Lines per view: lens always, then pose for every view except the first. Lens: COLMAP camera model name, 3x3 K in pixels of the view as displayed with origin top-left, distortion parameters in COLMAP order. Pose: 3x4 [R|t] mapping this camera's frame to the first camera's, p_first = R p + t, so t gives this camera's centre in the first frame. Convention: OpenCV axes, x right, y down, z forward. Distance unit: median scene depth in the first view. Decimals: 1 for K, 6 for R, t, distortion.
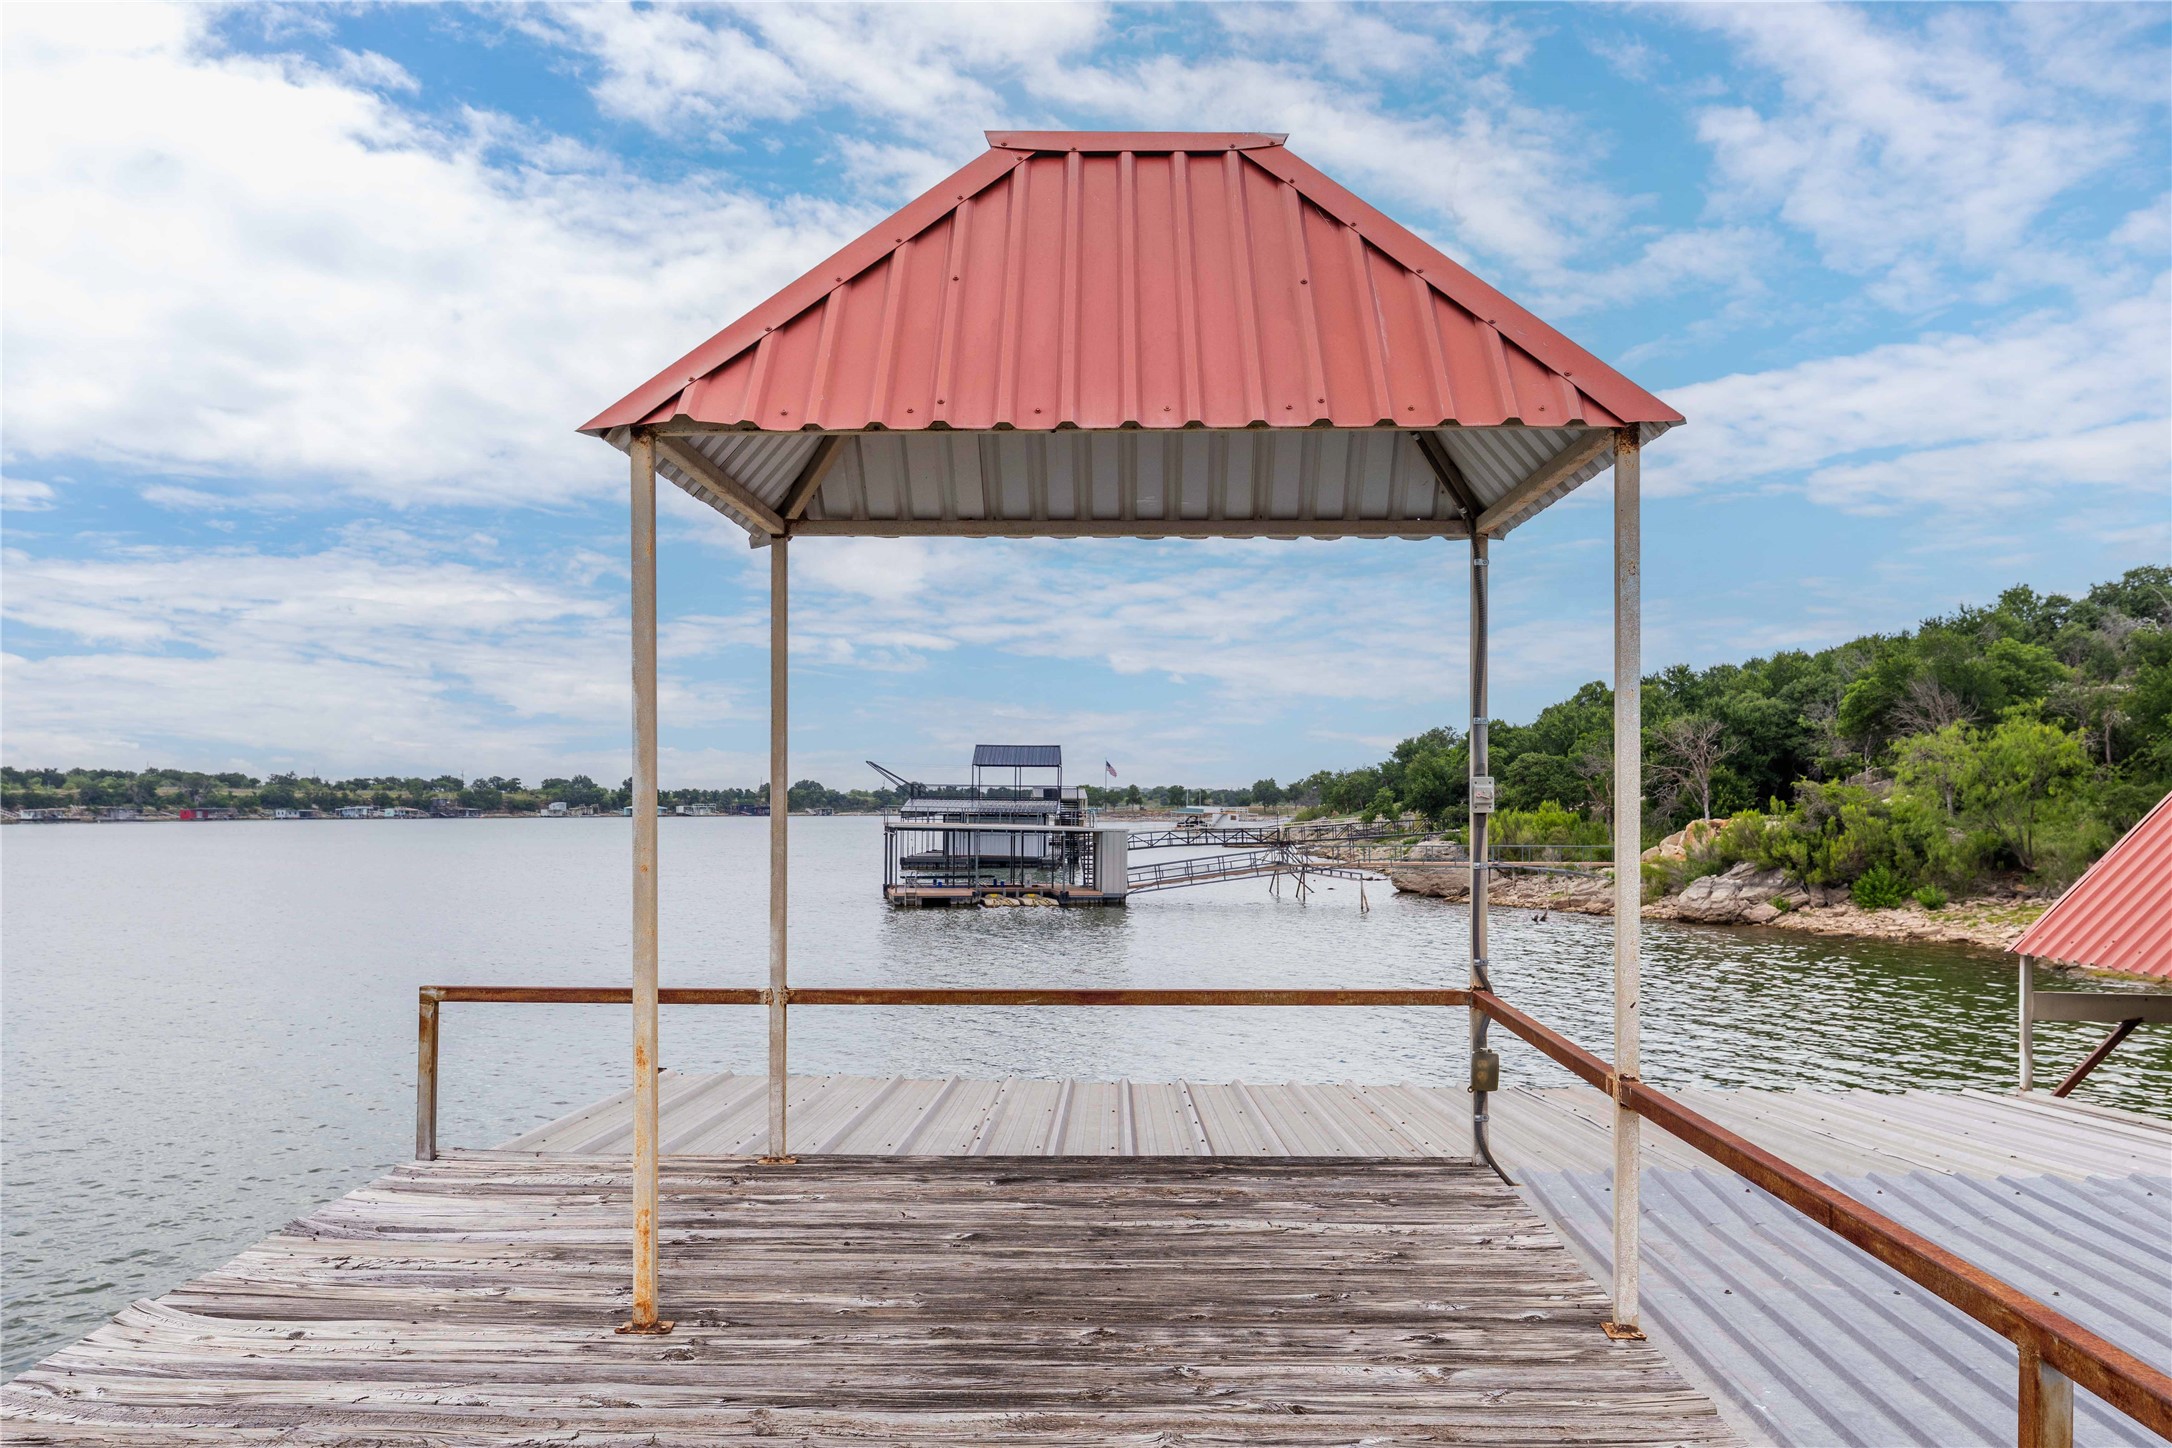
lens RADIAL K [[1810.7, 0, 1116.7], [0, 1810.7, 794.6], [0, 0, 1]] dist [-0.002418, -0.010321]
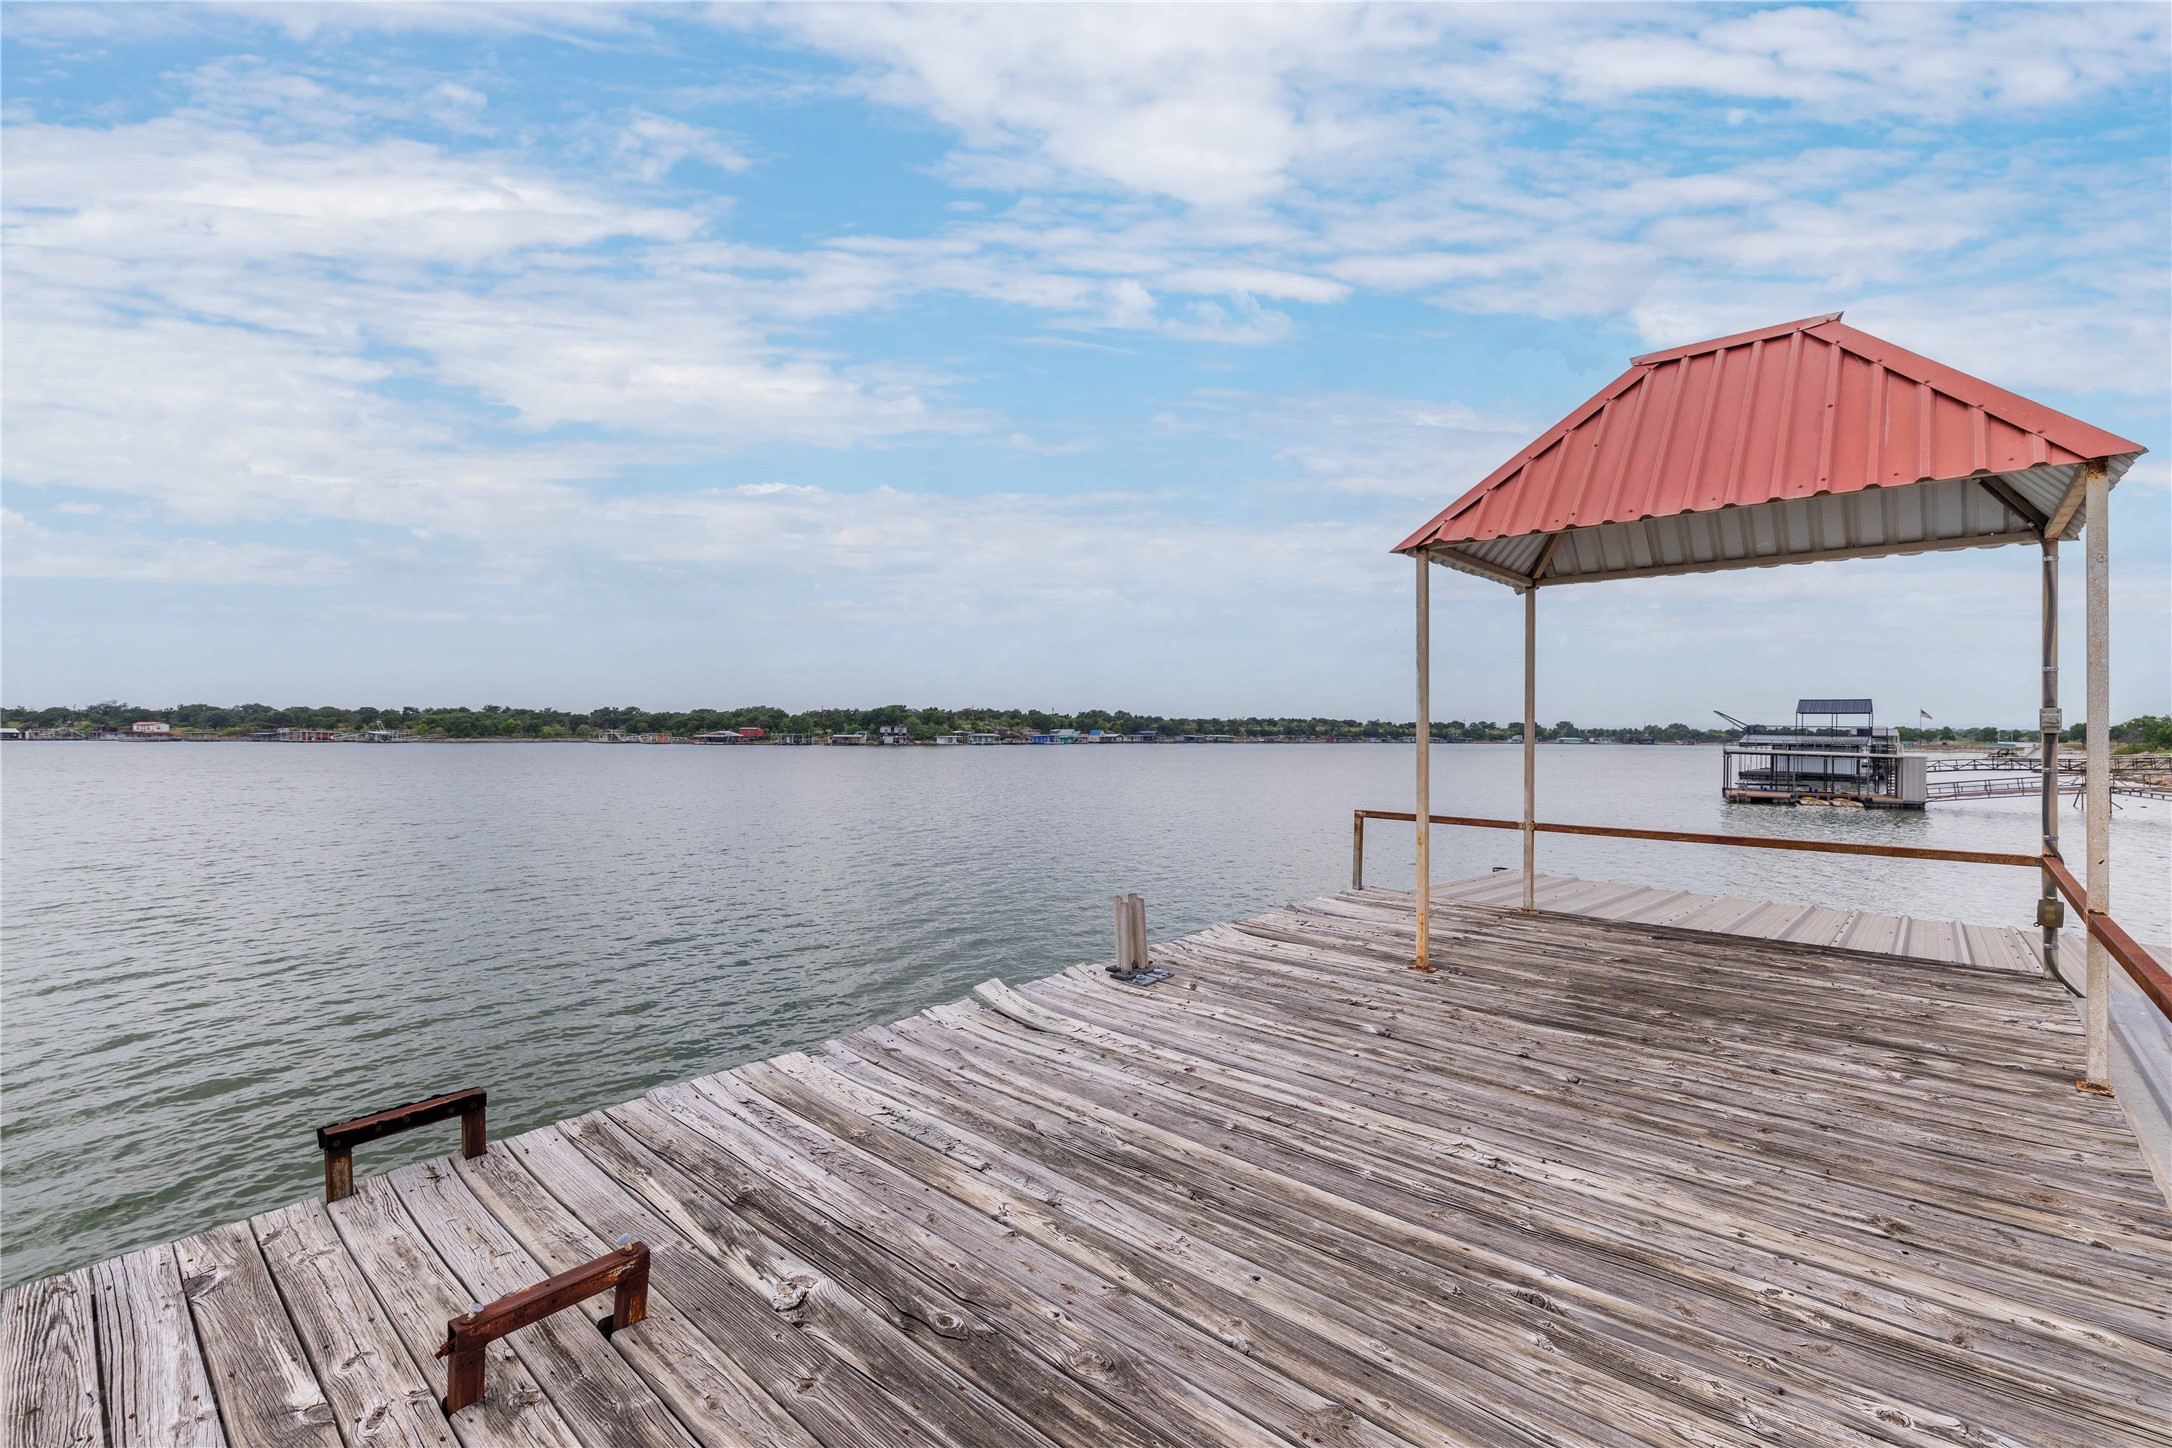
lens RADIAL K [[951.5, 0, 1086.8], [0, 951.5, 719.1], [0, 0, 1]] dist [0.000983, 0.001581]
pose [[0.748209, -0.003828, -0.663452, 0.132763], [-0.004570, 0.999930, -0.010924, 0.010736], [0.663448, 0.011205, 0.748139, -0.072117]]
